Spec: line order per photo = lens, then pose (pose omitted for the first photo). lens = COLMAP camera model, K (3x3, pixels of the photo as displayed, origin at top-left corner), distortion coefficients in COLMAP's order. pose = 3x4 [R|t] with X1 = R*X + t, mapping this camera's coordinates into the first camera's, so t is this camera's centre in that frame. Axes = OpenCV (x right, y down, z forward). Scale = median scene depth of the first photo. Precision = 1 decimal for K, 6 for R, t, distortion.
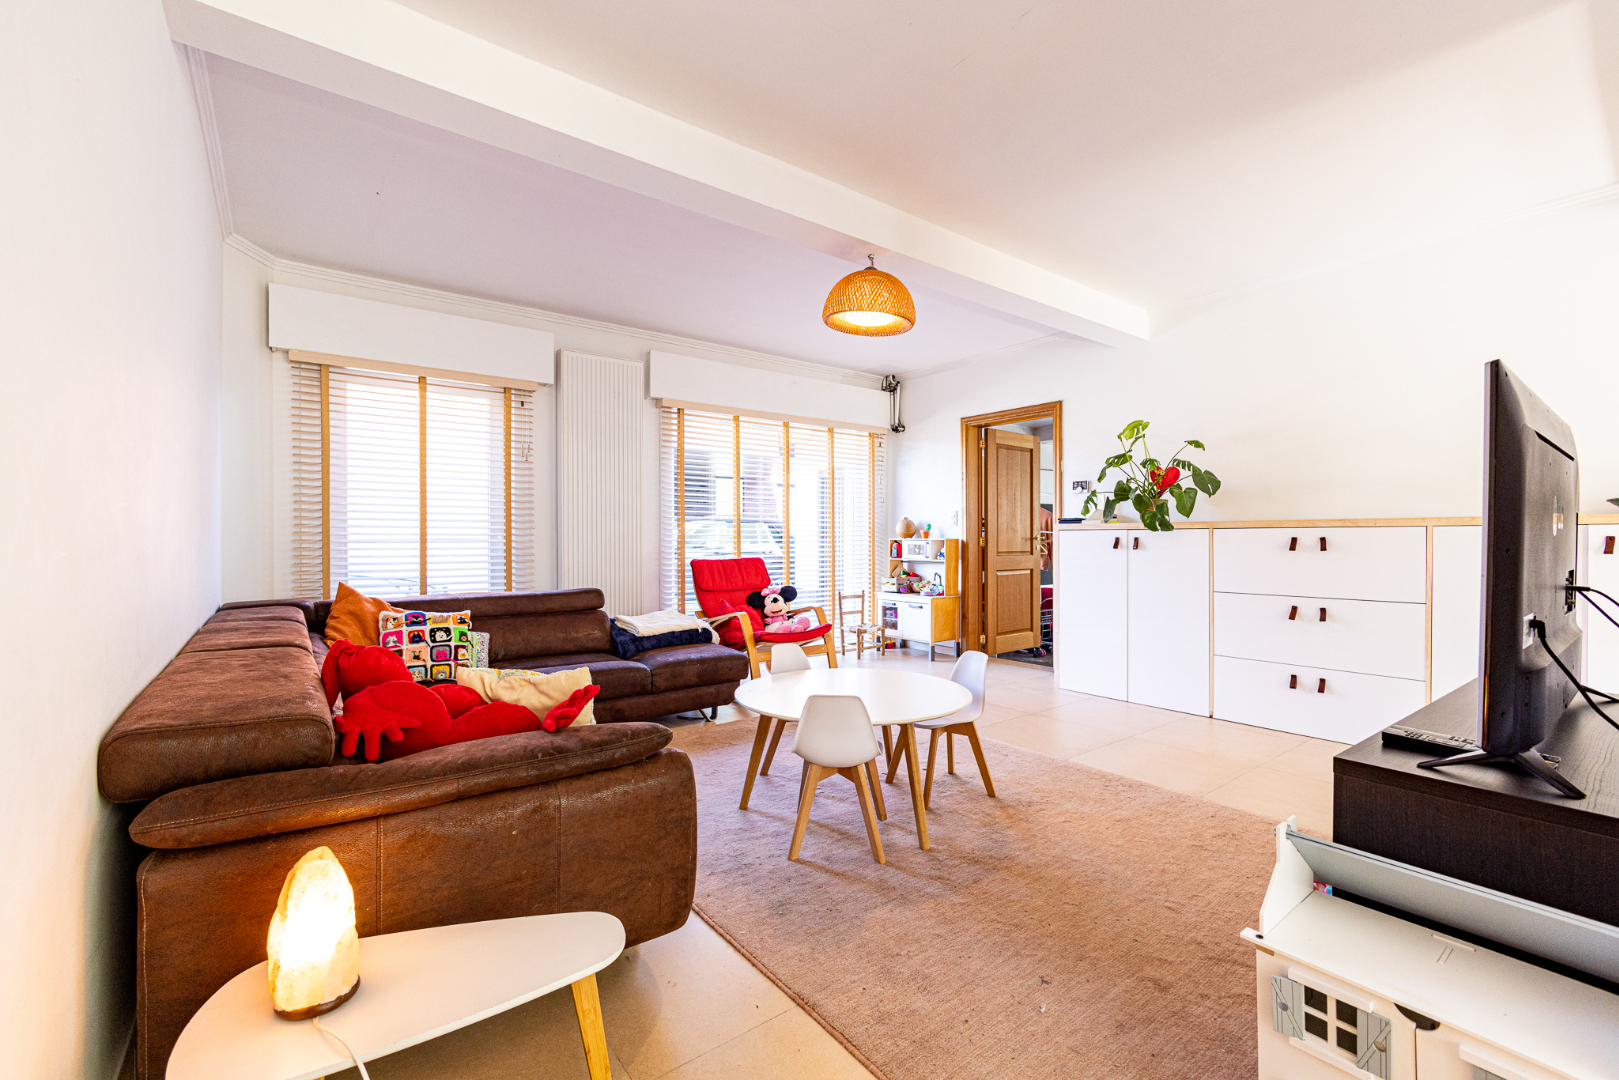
lens RADIAL K [[684.4, 0, 809.5], [0, 684.4, 540.0], [0, 0, 1]] dist [-0.002804, -0.000045]
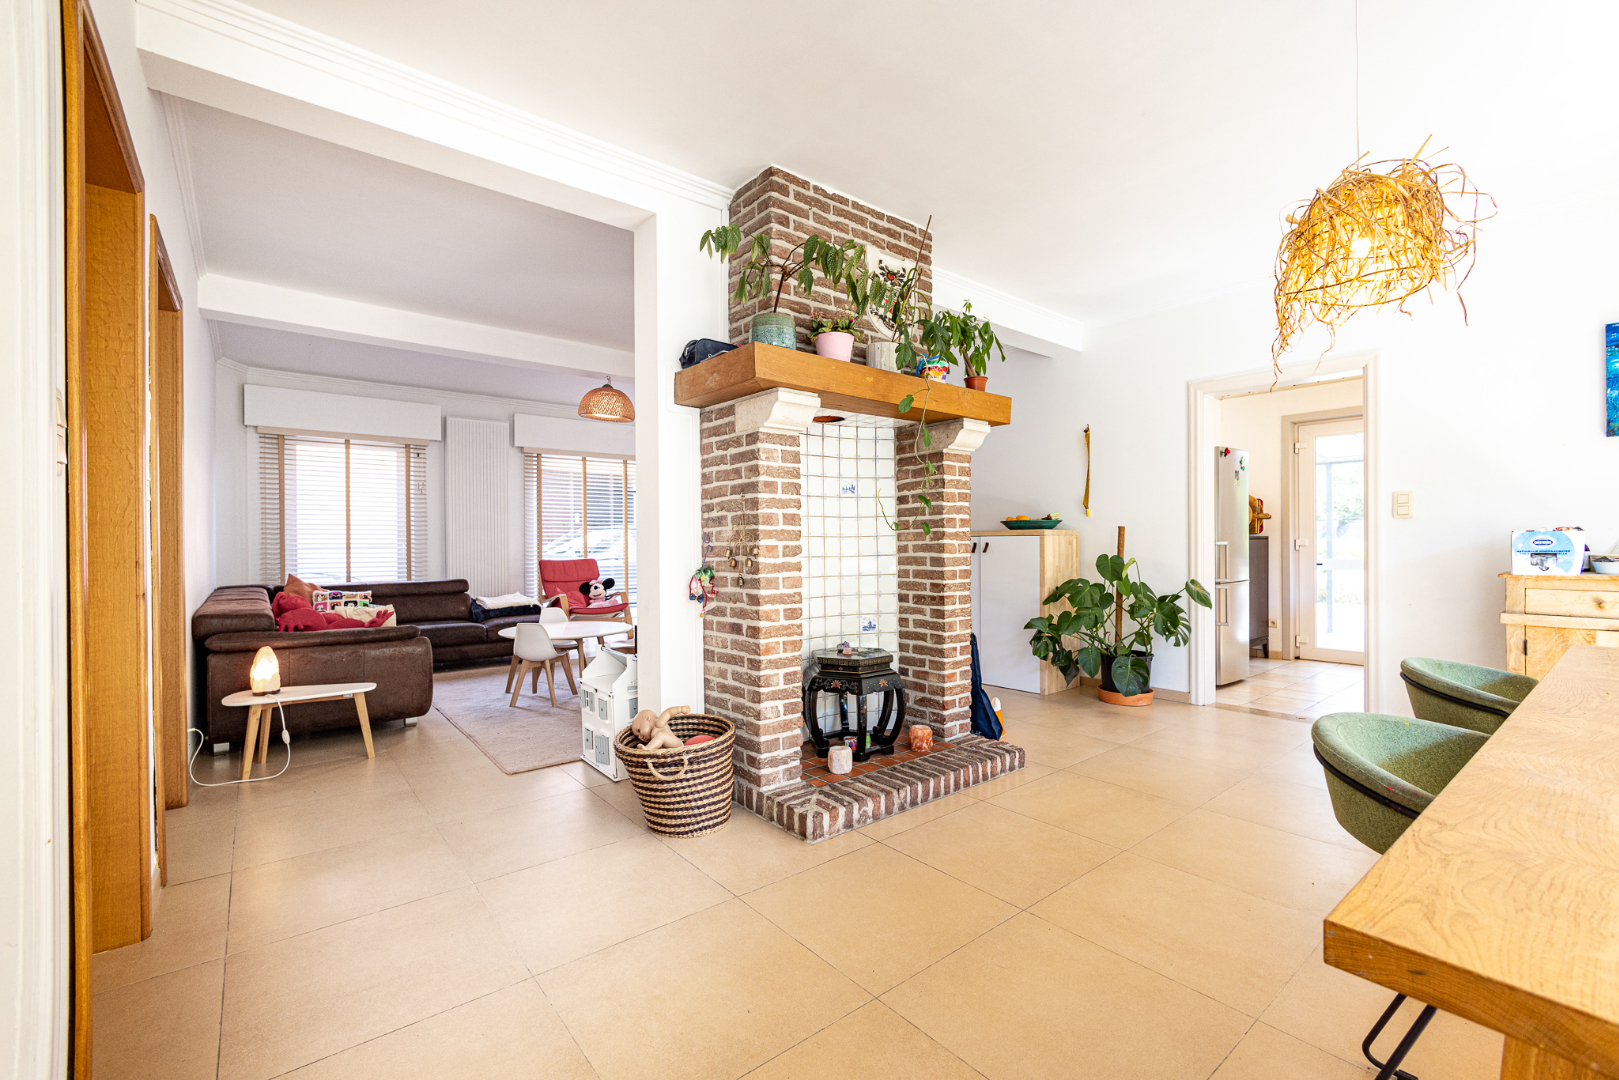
lens RADIAL K [[695.0, 0, 809.5], [0, 695.0, 540.0], [0, 0, 1]] dist [-0.002380, -0.000141]
pose [[0.999791, -0.003514, 0.020141, 0.434503], [0.003641, 0.999974, -0.006294, -0.002842], [-0.020118, 0.006366, 0.999777, -0.568485]]
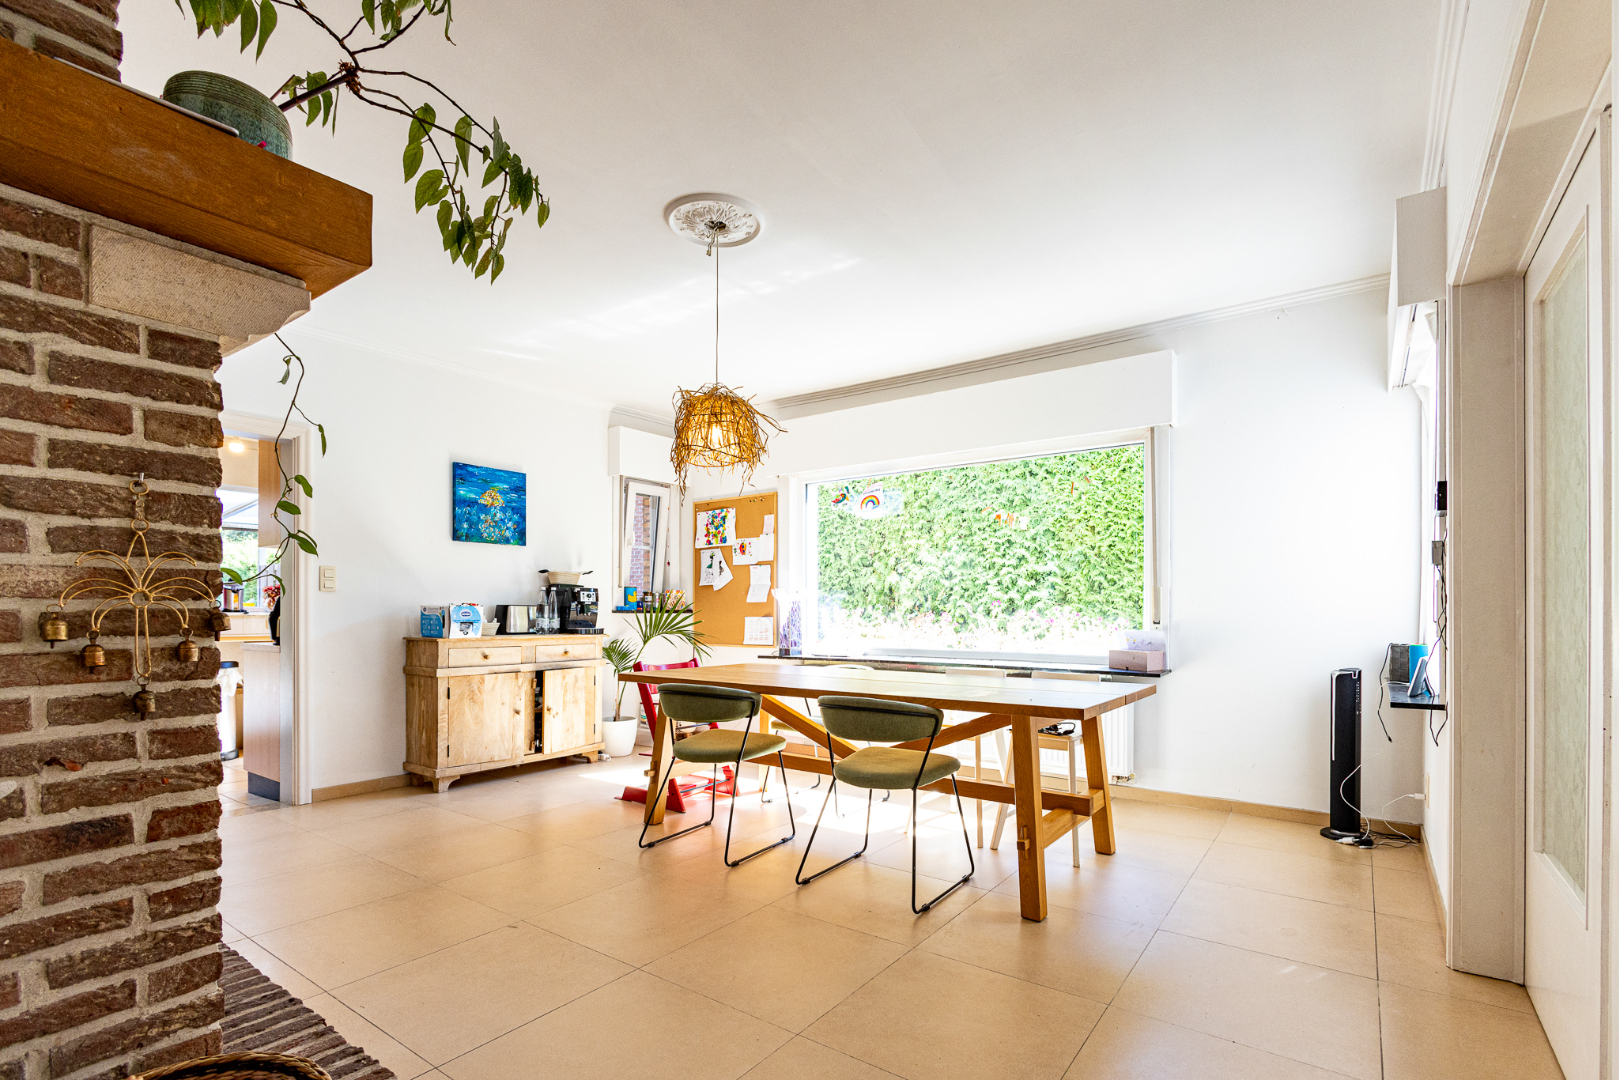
lens RADIAL K [[766.1, 0, 816.0], [0, 766.1, 614.0], [0, 0, 1]] dist [-0.000850, -0.000157]
pose [[-0.284912, 0.003149, 0.958549, -1.019544], [0.003624, 0.999991, -0.002208, 0.011917], [-0.958547, 0.002845, -0.284921, 1.299901]]
